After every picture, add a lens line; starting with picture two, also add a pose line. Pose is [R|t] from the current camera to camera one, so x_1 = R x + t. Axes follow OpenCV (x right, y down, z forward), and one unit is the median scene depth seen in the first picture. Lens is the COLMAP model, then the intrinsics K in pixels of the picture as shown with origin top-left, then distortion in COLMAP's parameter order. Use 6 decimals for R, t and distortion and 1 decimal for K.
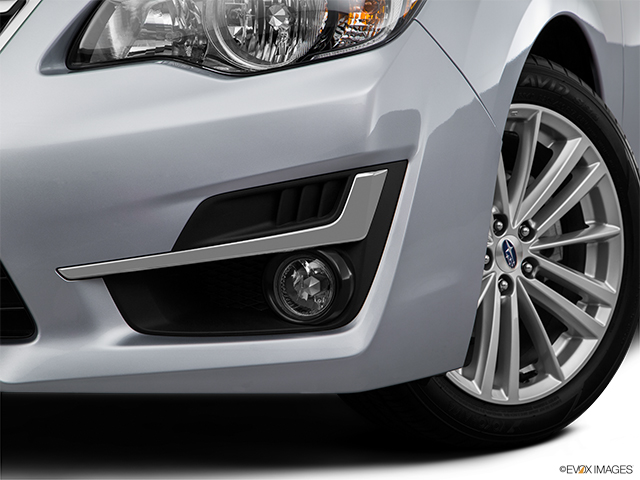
lens RADIAL K [[1742.3, 0, 323.3], [0, 1742.3, 241.6], [0, 0, 1]] dist [0.315221, 0.000000]
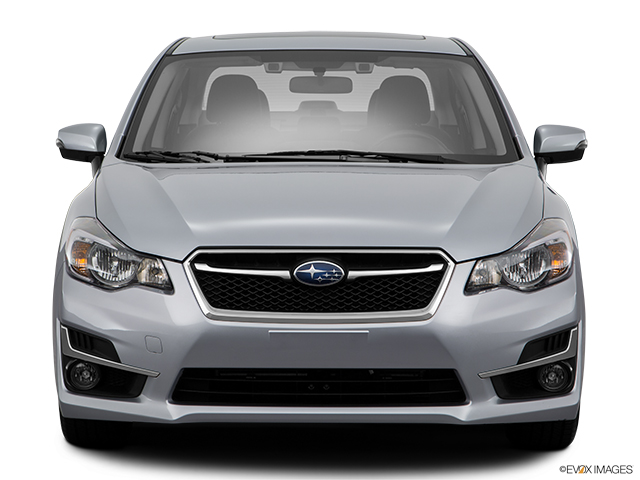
lens RADIAL K [[1953.6, 0, 320.1], [0, 1953.6, 240.7], [0, 0, 1]] dist [0.874630, 0.000000]
pose [[0.928553, -0.032210, 0.369799, -1.309894], [0.046007, 0.998533, -0.028546, -0.098133], [-0.368337, 0.043520, 0.928673, -1.433310]]
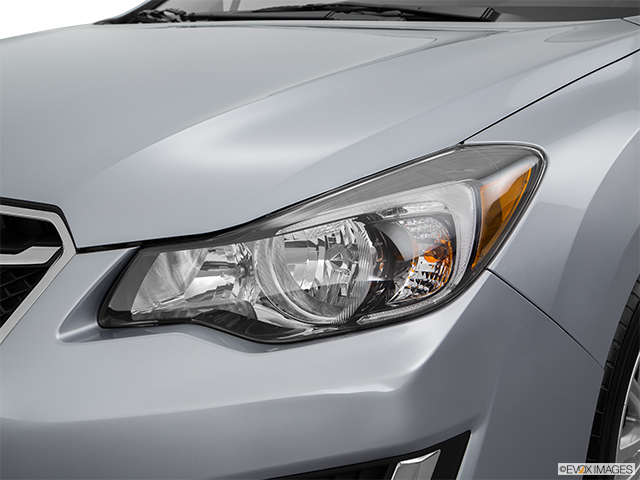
lens RADIAL K [[968.0, 0, 321.8], [0, 968.0, 238.8], [0, 0, 1]] dist [0.177633, 0.000000]
pose [[0.964535, 0.045999, -0.259915, 0.102141], [-0.022114, 0.995319, 0.094083, -0.192292], [0.263026, -0.084998, 0.961037, 0.516701]]
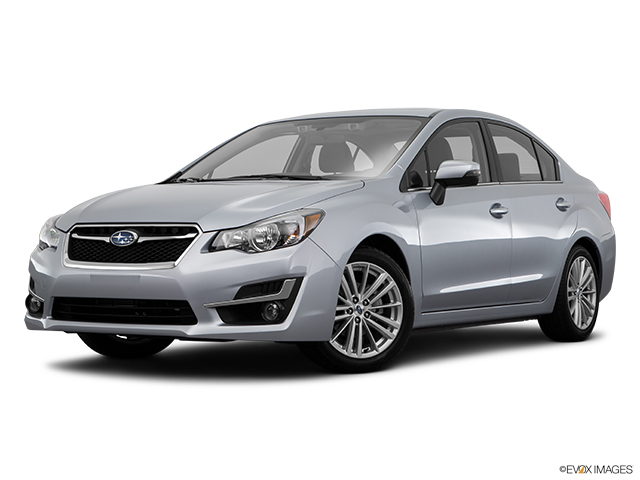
lens RADIAL K [[1328.0, 0, 319.0], [0, 1328.0, 239.7], [0, 0, 1]] dist [0.289536, 0.000000]
pose [[0.982886, -0.008346, -0.184028, 0.581663], [-0.011903, 0.994009, -0.108651, 0.173162], [0.183832, 0.108982, 0.976897, -1.647321]]
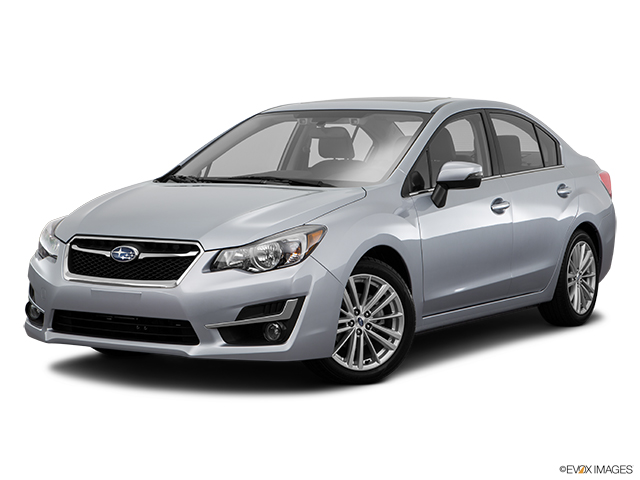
lens RADIAL K [[1328.0, 0, 317.4], [0, 1328.0, 239.6], [0, 0, 1]] dist [0.289536, 0.000000]
pose [[0.983588, 0.007137, -0.180286, 0.560821], [-0.014440, 0.999126, -0.039229, -0.055745], [0.179849, 0.041188, 0.982832, -1.650300]]
